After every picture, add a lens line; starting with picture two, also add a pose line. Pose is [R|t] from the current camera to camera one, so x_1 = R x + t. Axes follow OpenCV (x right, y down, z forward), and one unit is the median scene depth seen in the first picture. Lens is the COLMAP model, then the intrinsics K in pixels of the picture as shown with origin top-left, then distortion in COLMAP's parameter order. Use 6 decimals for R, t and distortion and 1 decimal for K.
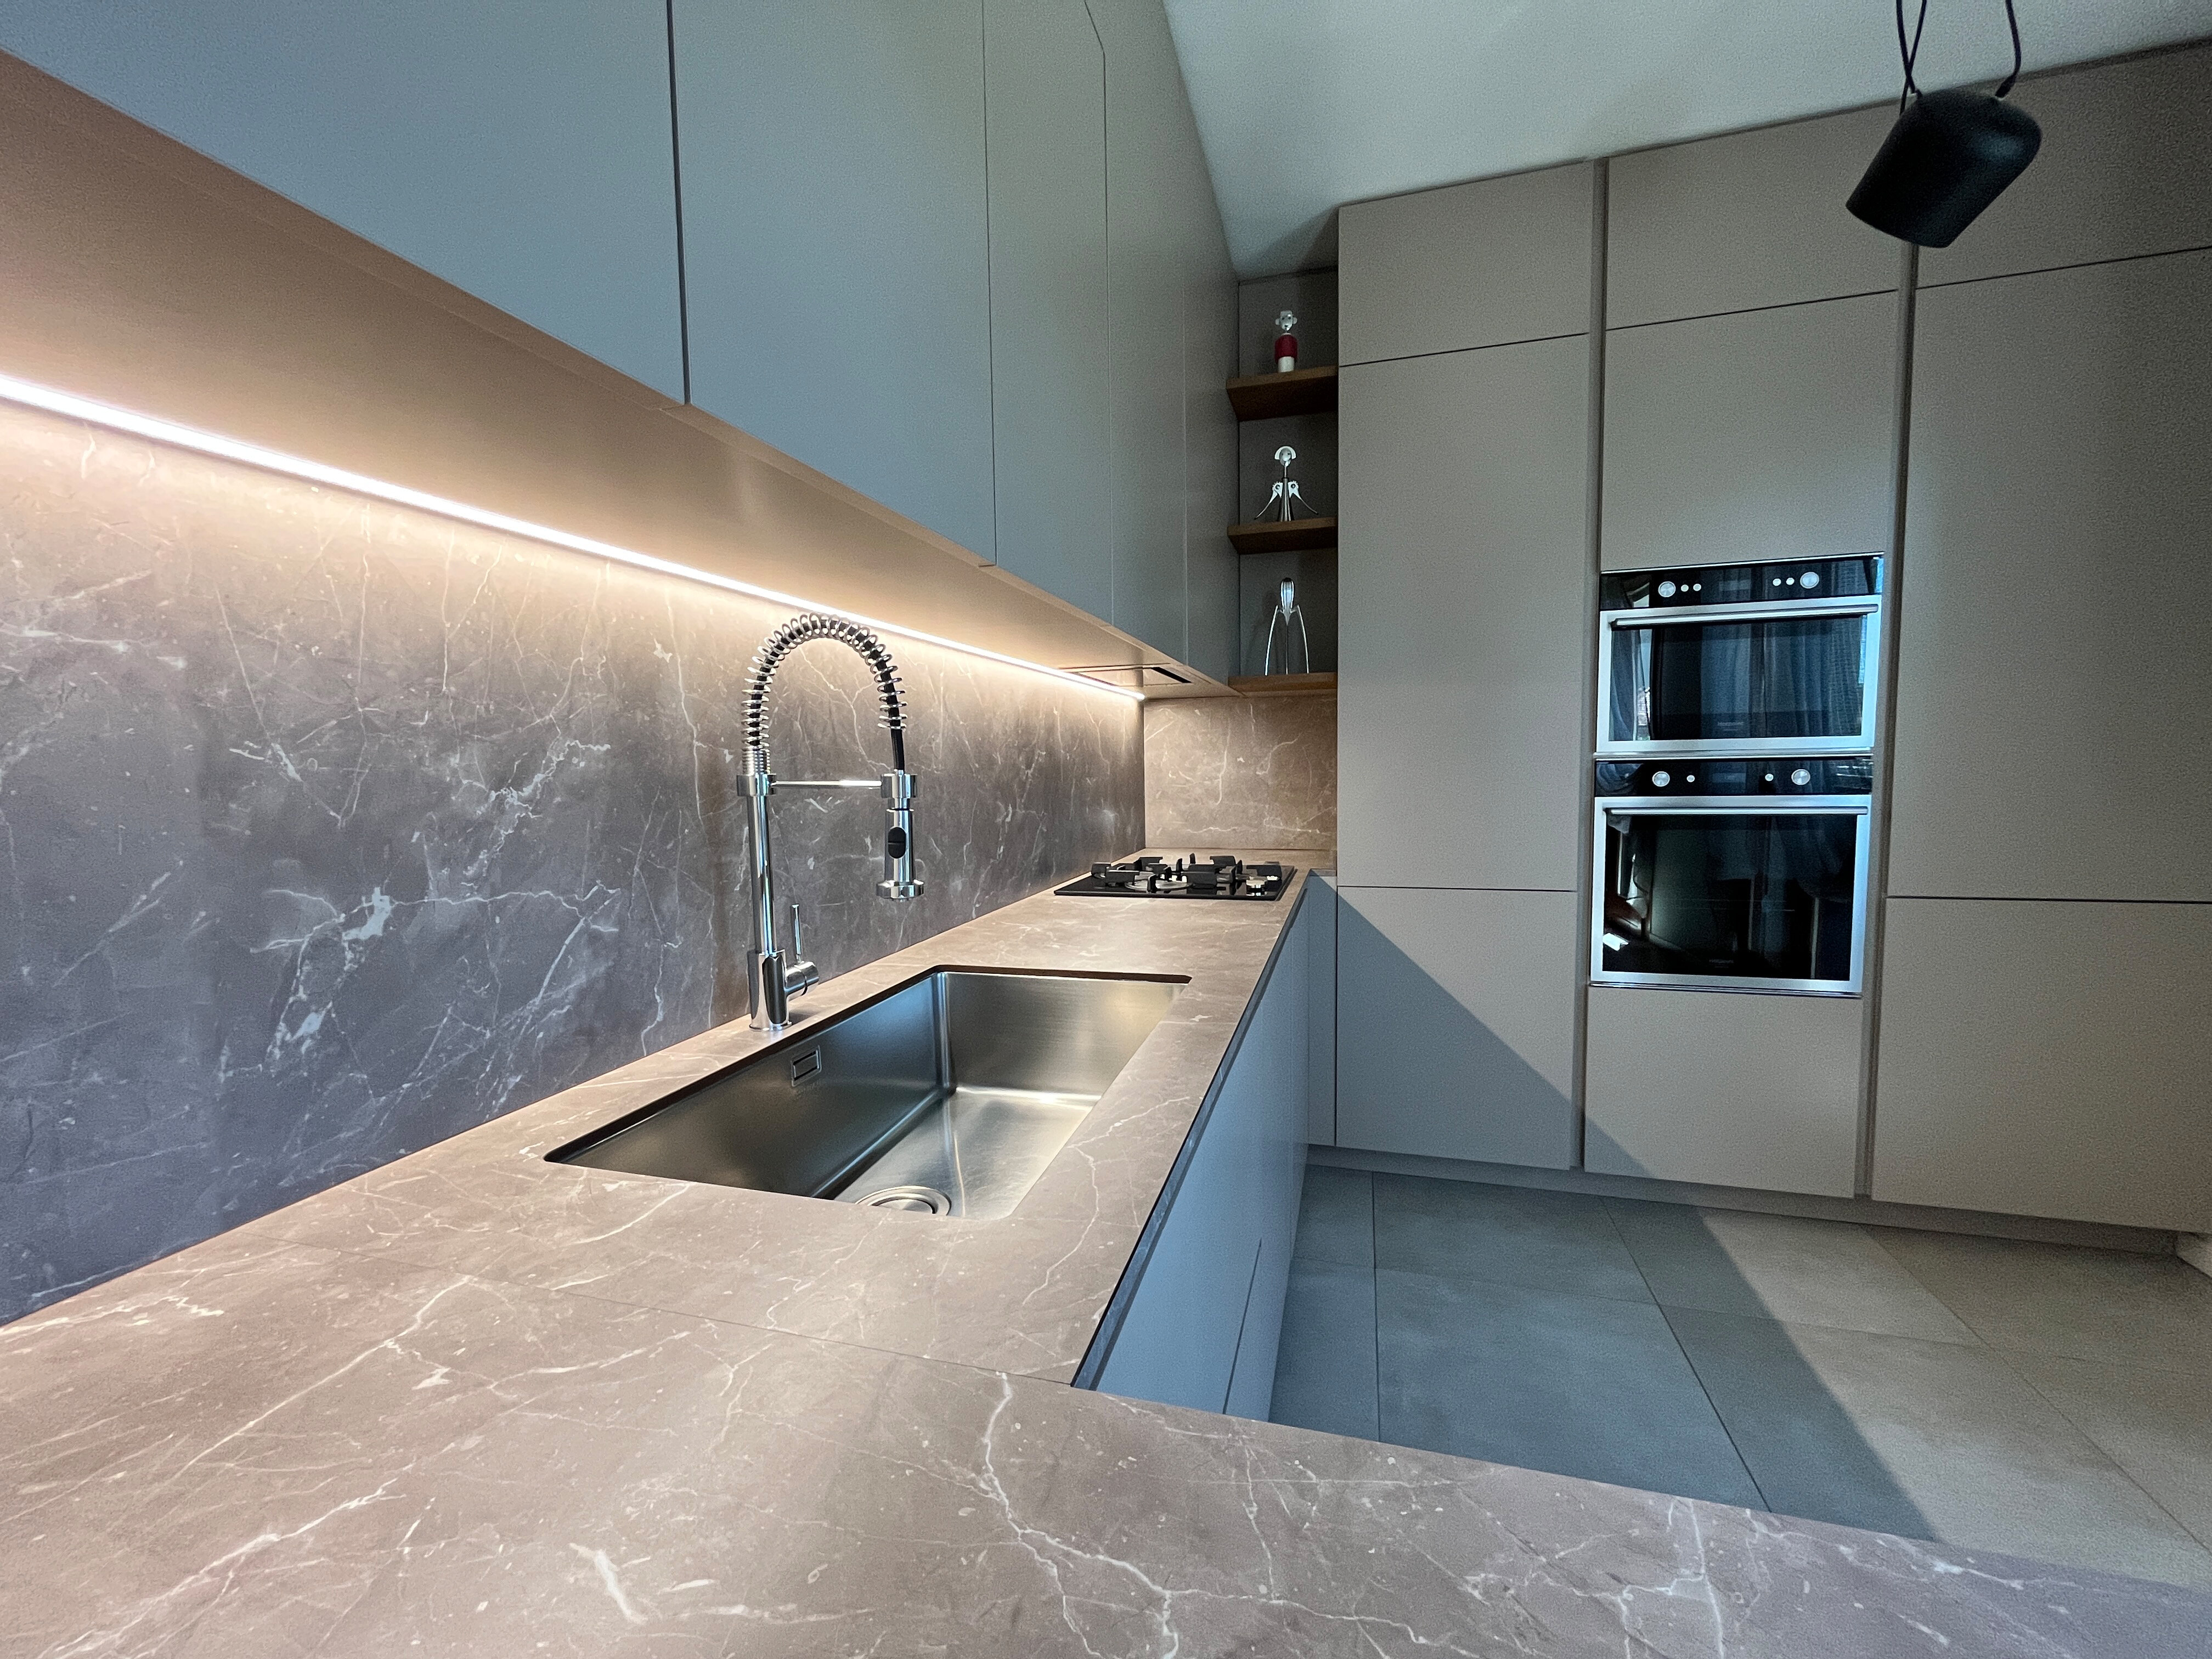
lens RADIAL K [[912.2, 0, 1220.0], [0, 912.2, 864.8], [0, 0, 1]] dist [-0.000152, -0.000054]
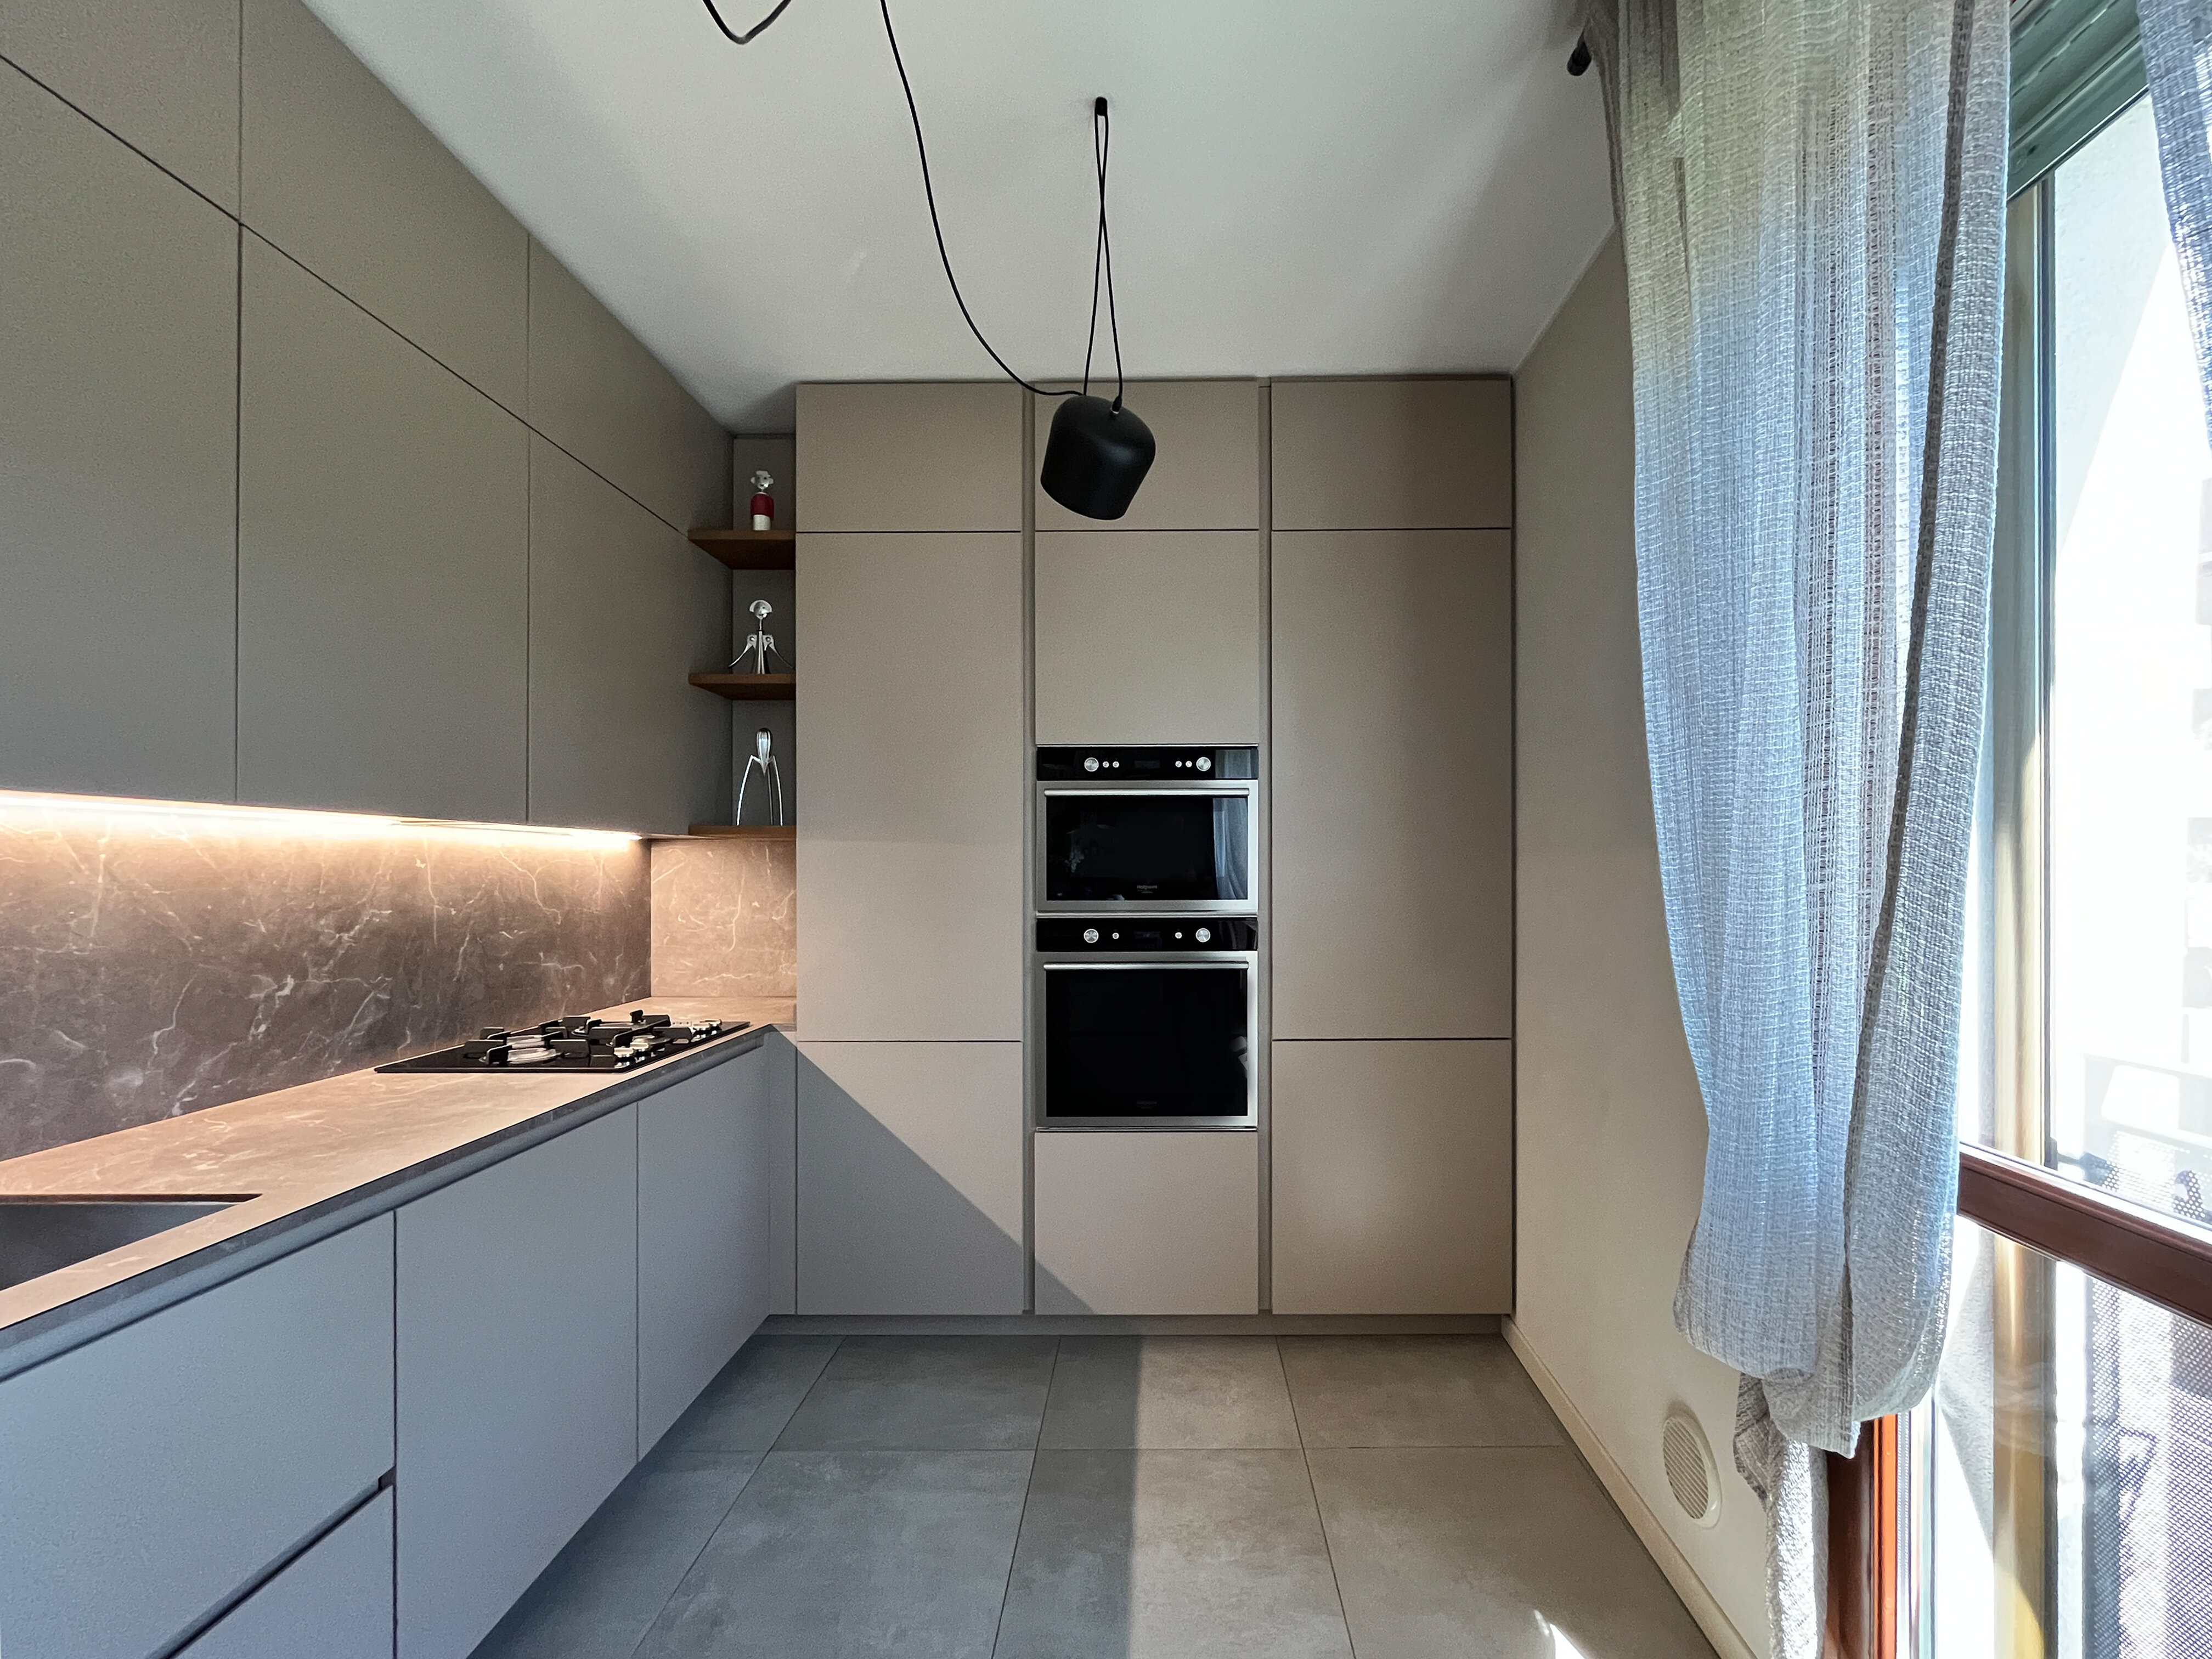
lens RADIAL K [[901.8, 0, 1266.7], [0, 901.8, 903.2], [0, 0, 1]] dist [-0.000100, -0.000269]
pose [[0.961363, 0.004267, 0.275250, 0.440928], [0.017913, 0.996791, -0.078015, -0.051271], [-0.274700, 0.079931, 0.958202, -0.101610]]
